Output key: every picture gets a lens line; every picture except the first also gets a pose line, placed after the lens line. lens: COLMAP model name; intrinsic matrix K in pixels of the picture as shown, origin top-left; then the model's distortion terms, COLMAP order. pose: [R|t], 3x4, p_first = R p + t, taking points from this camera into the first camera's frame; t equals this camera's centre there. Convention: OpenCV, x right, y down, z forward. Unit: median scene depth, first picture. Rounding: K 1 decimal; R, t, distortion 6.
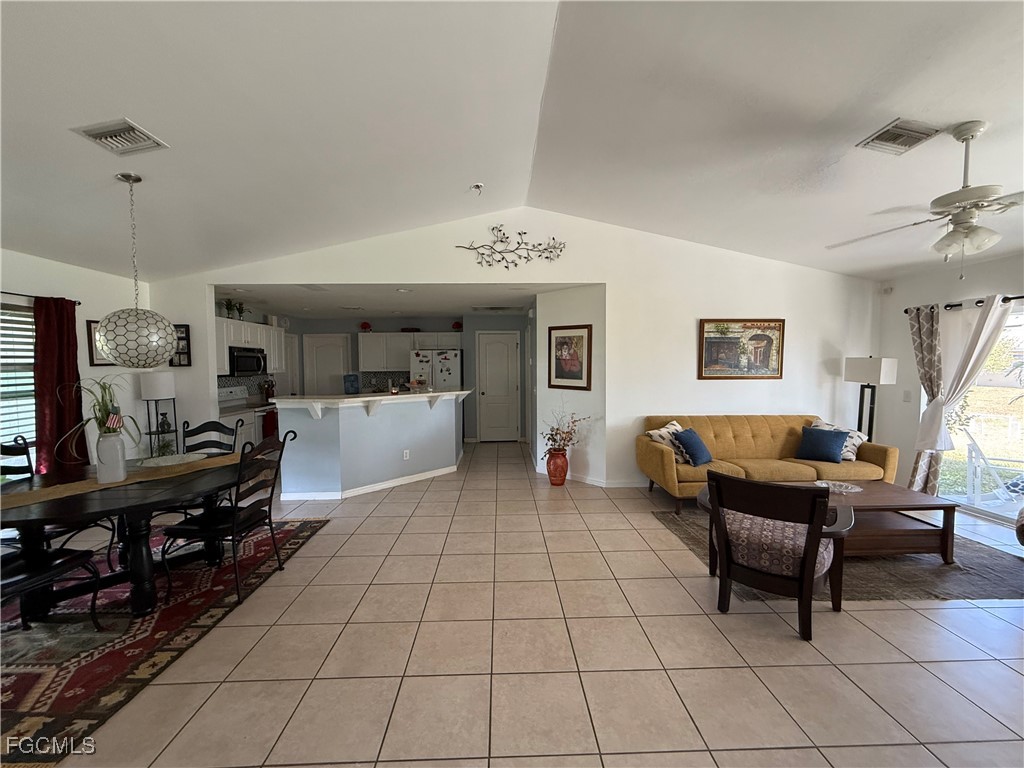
lens RADIAL K [[407.7, 0, 512.3], [0, 407.7, 383.4], [0, 0, 1]] dist [0.000781, 0.000085]
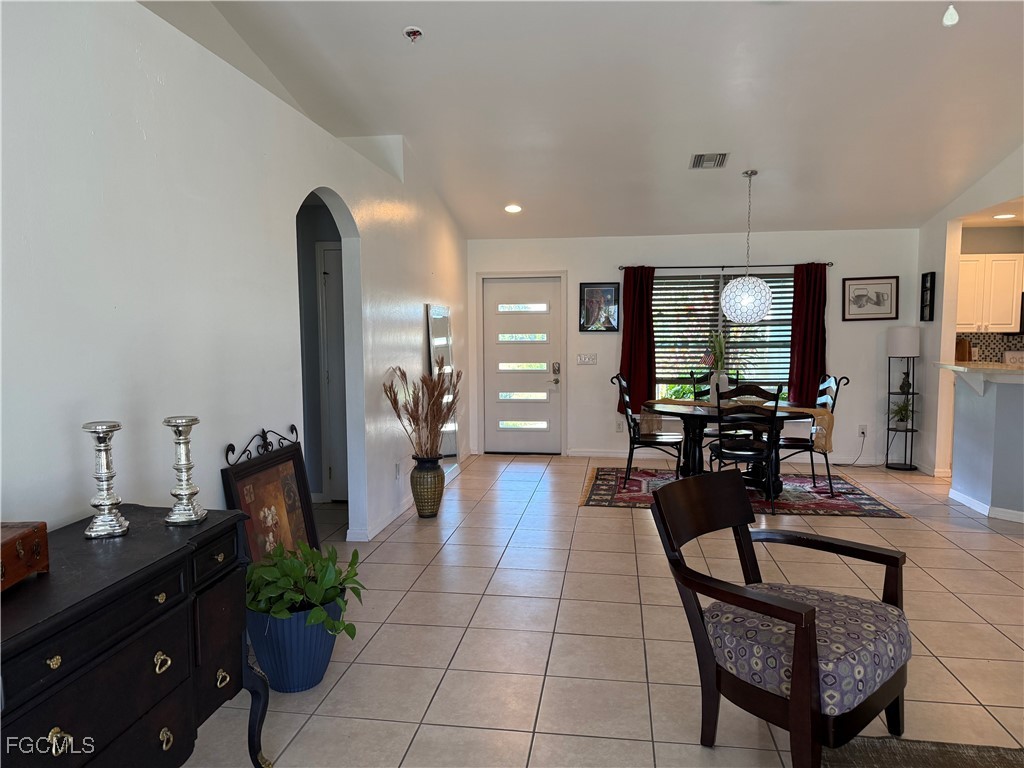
lens RADIAL K [[714.7, 0, 509.3], [0, 714.7, 391.0], [0, 0, 1]] dist [0.107293, -0.179105]
pose [[-0.180510, 0.092526, -0.979211, 0.866505], [-0.038734, 0.994124, 0.101075, -0.015856], [0.982810, 0.056174, -0.175866, 0.405219]]
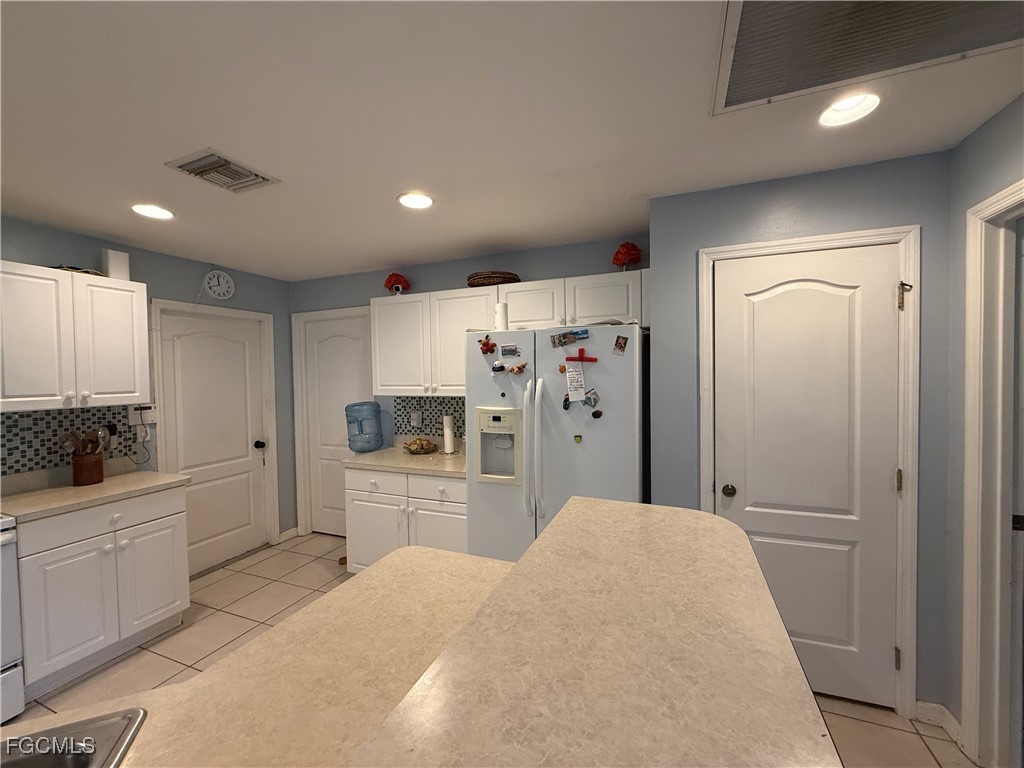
lens RADIAL K [[408.5, 0, 511.5], [0, 408.5, 383.9], [0, 0, 1]] dist [-0.001004, 0.000094]
pose [[0.914089, 0.002783, -0.405504, -0.156420], [-0.008808, 0.999877, -0.012992, -0.064210], [0.405418, 0.015447, 0.914001, 1.185063]]
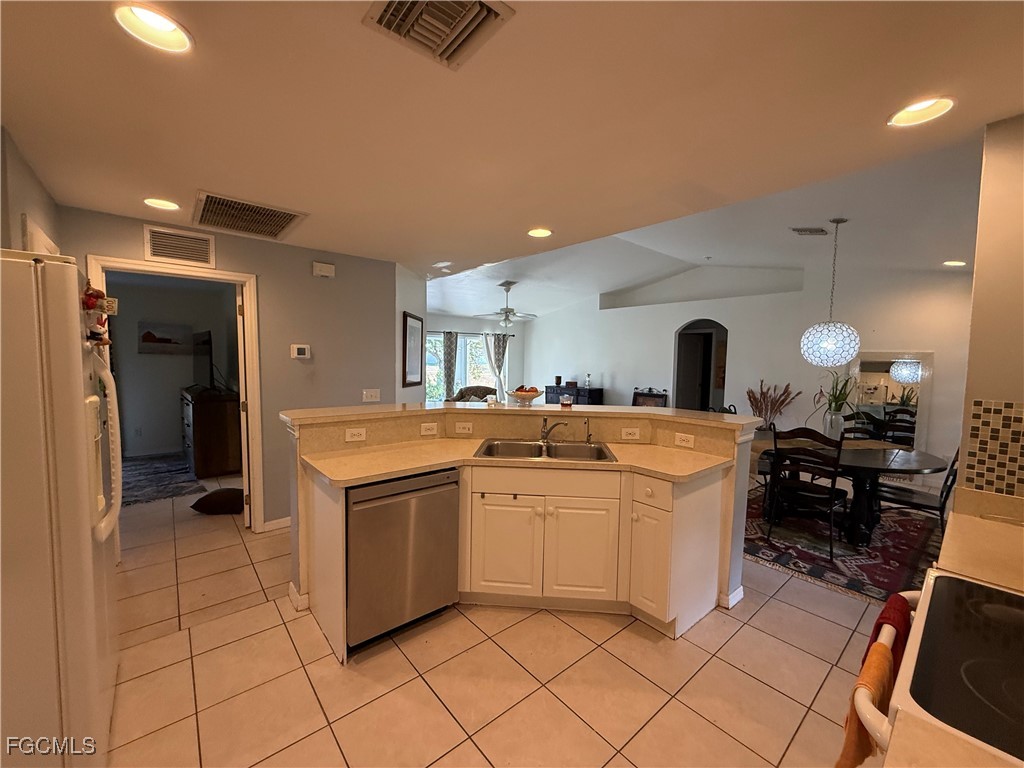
lens RADIAL K [[408.7, 0, 511.1], [0, 408.7, 388.4], [0, 0, 1]] dist [0.000583, 0.000107]
pose [[-0.623253, -0.062601, 0.779511, -0.778251], [0.023514, 0.994840, 0.098694, -0.072767], [-0.781667, 0.079840, -0.618565, 1.554182]]
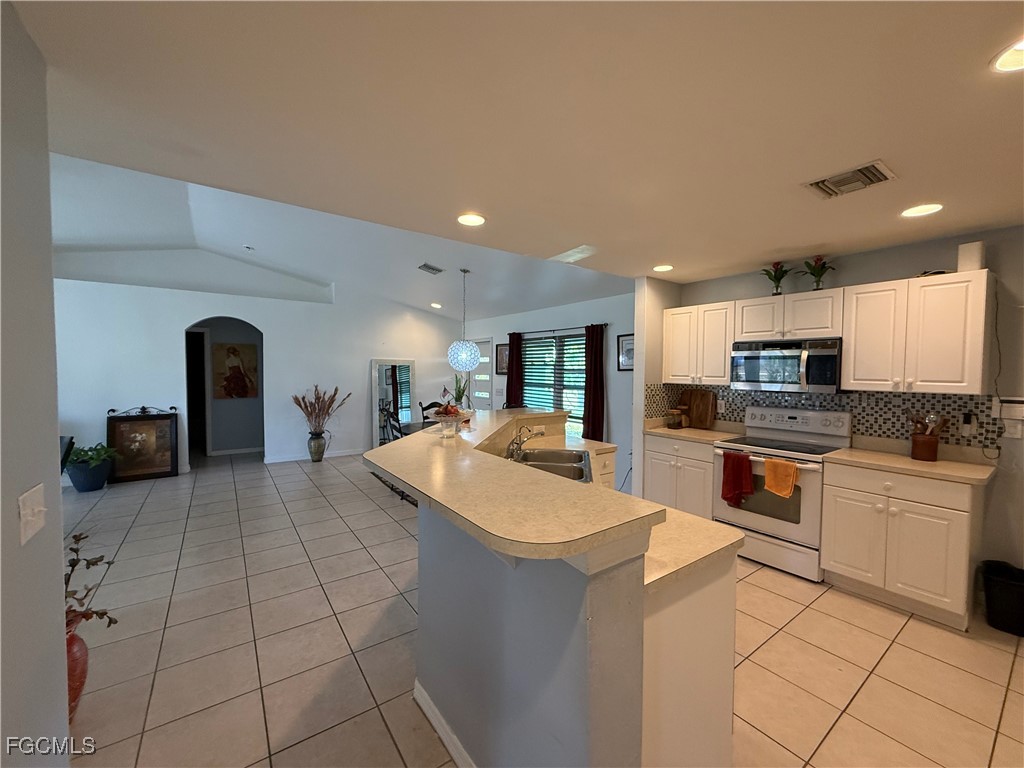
lens RADIAL K [[408.5, 0, 511.5], [0, 408.5, 383.9], [0, 0, 1]] dist [-0.001004, 0.000094]
pose [[-0.830247, 0.020348, -0.557024, -0.029750], [-0.027858, 0.996570, 0.077928, -0.079169], [0.556699, 0.080217, -0.826832, 1.593036]]
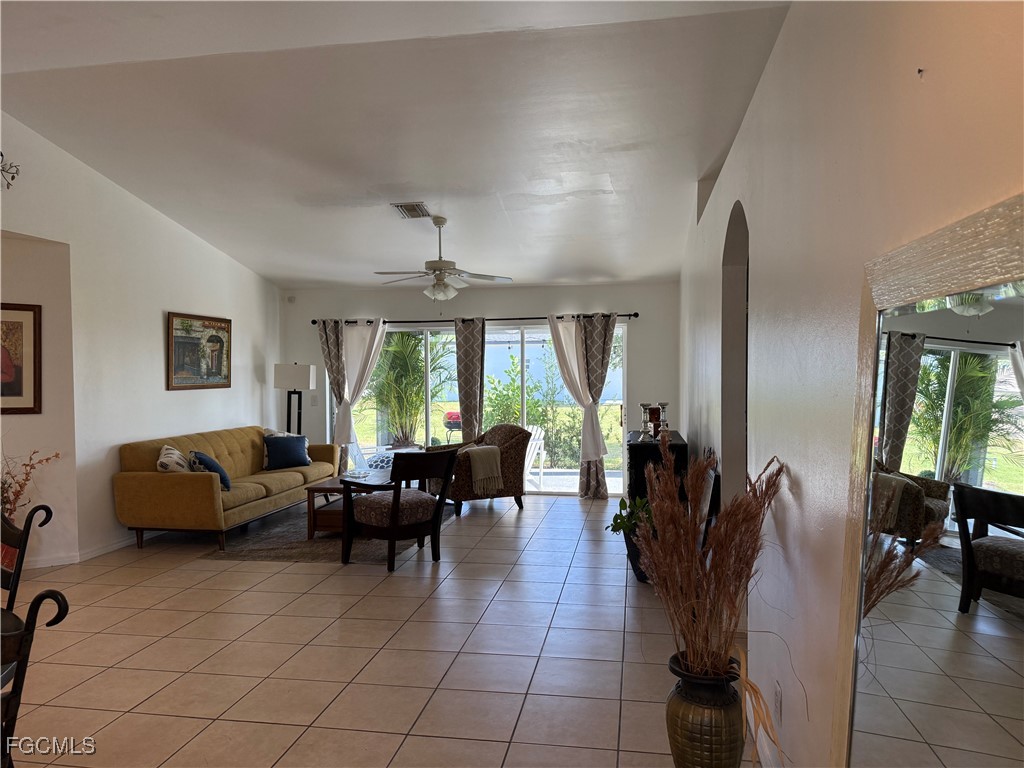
lens RADIAL K [[712.3, 0, 518.8], [0, 712.3, 390.4], [0, 0, 1]] dist [0.111864, -0.170608]
pose [[0.194608, -0.024992, 0.980563, -0.781181], [0.050493, 0.998605, 0.015430, 0.002870], [-0.979581, 0.046508, 0.195599, 0.094127]]
